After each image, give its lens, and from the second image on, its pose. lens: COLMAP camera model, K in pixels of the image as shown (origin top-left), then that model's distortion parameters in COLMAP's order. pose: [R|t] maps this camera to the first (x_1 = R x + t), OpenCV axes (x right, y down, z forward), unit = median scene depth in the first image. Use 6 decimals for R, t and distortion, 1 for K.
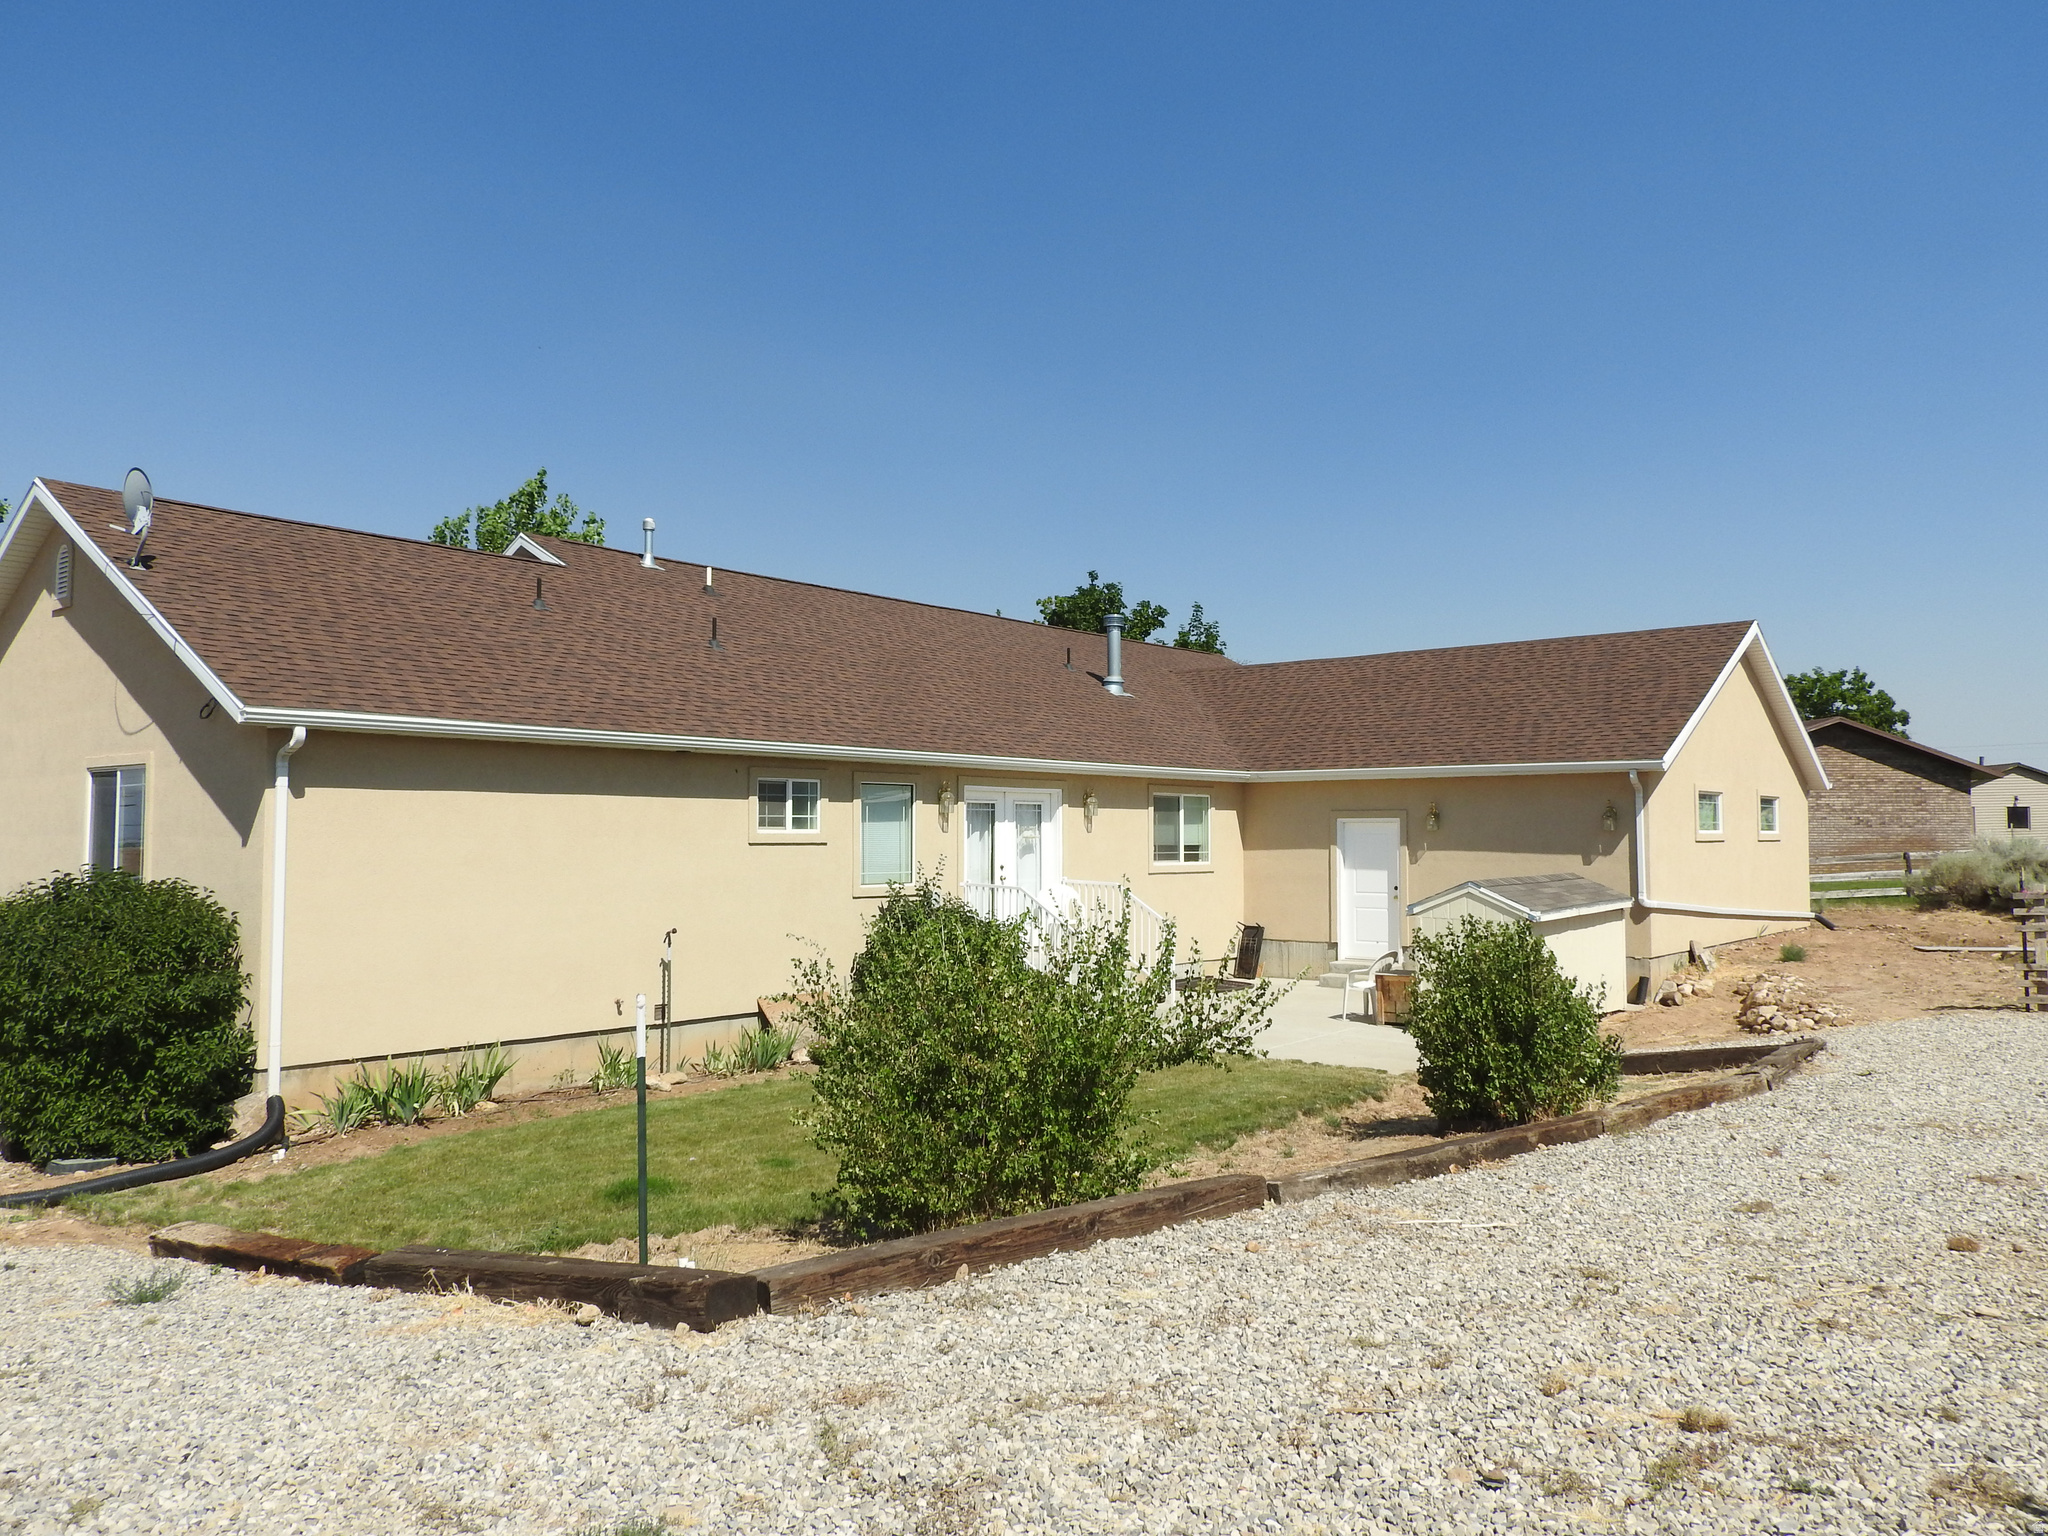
lens RADIAL K [[1444.4, 0, 1024.0], [0, 1444.4, 768.0], [0, 0, 1]] dist [0.000422, -0.002281]
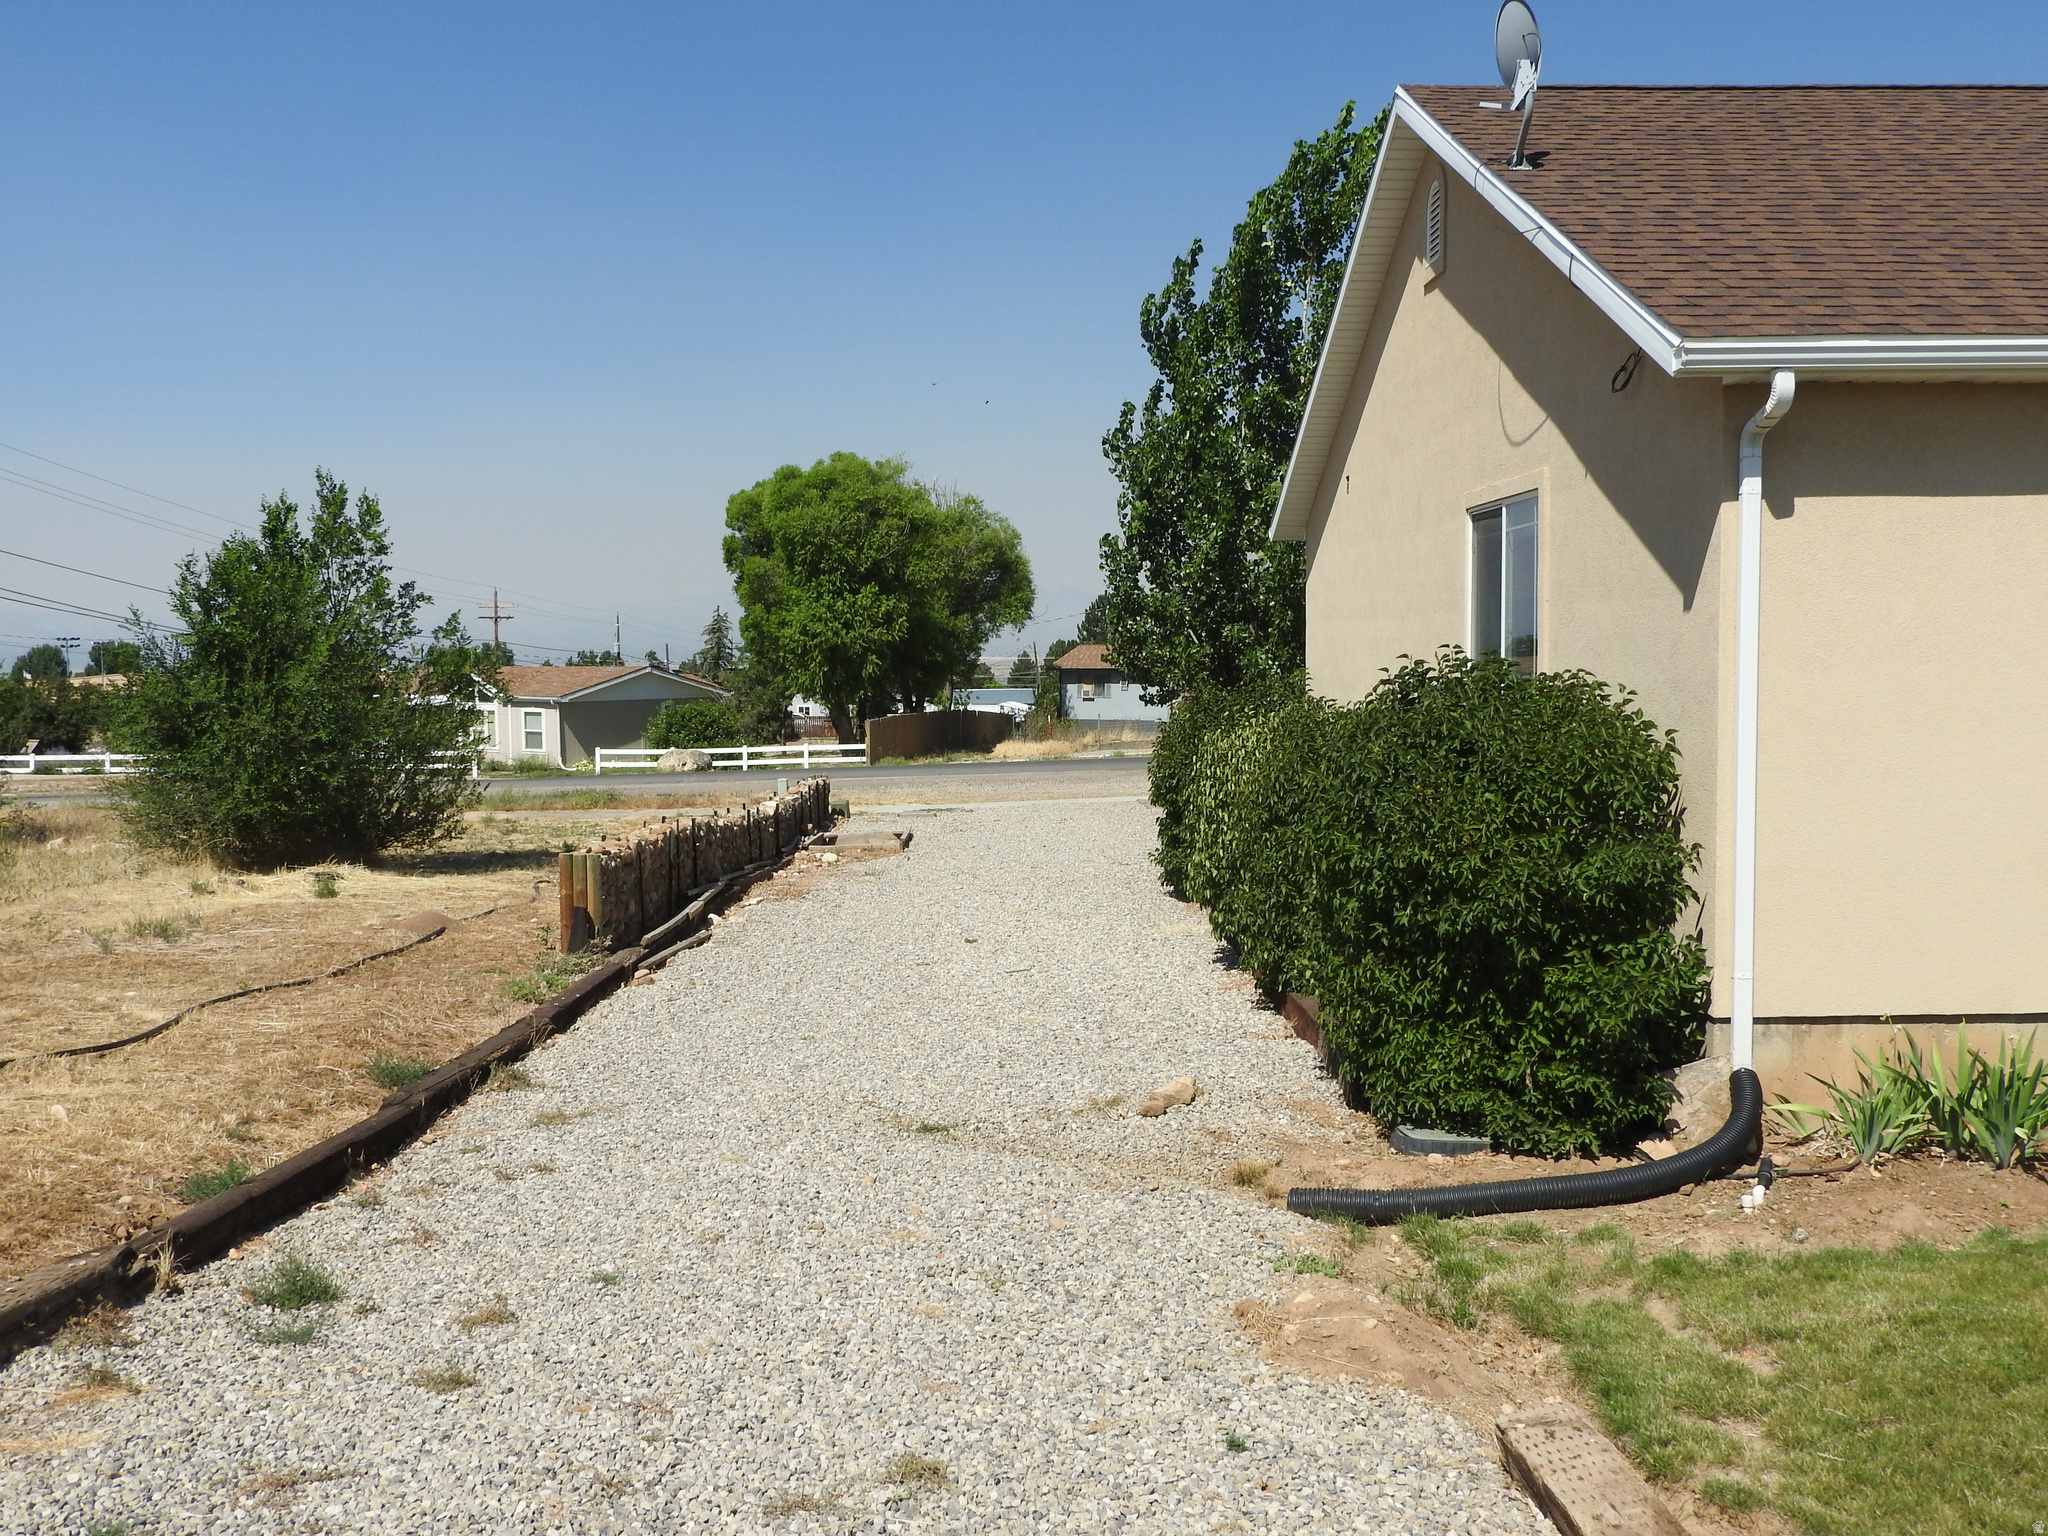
lens RADIAL K [[1885.8, 0, 1024.0], [0, 1885.8, 768.0], [0, 0, 1]] dist [0.006971, 0.015464]
pose [[0.670184, 0.040569, -0.741085, -0.180979], [0.046636, 0.994230, 0.096601, 0.033533], [0.740728, -0.099301, 0.664425, 0.343455]]
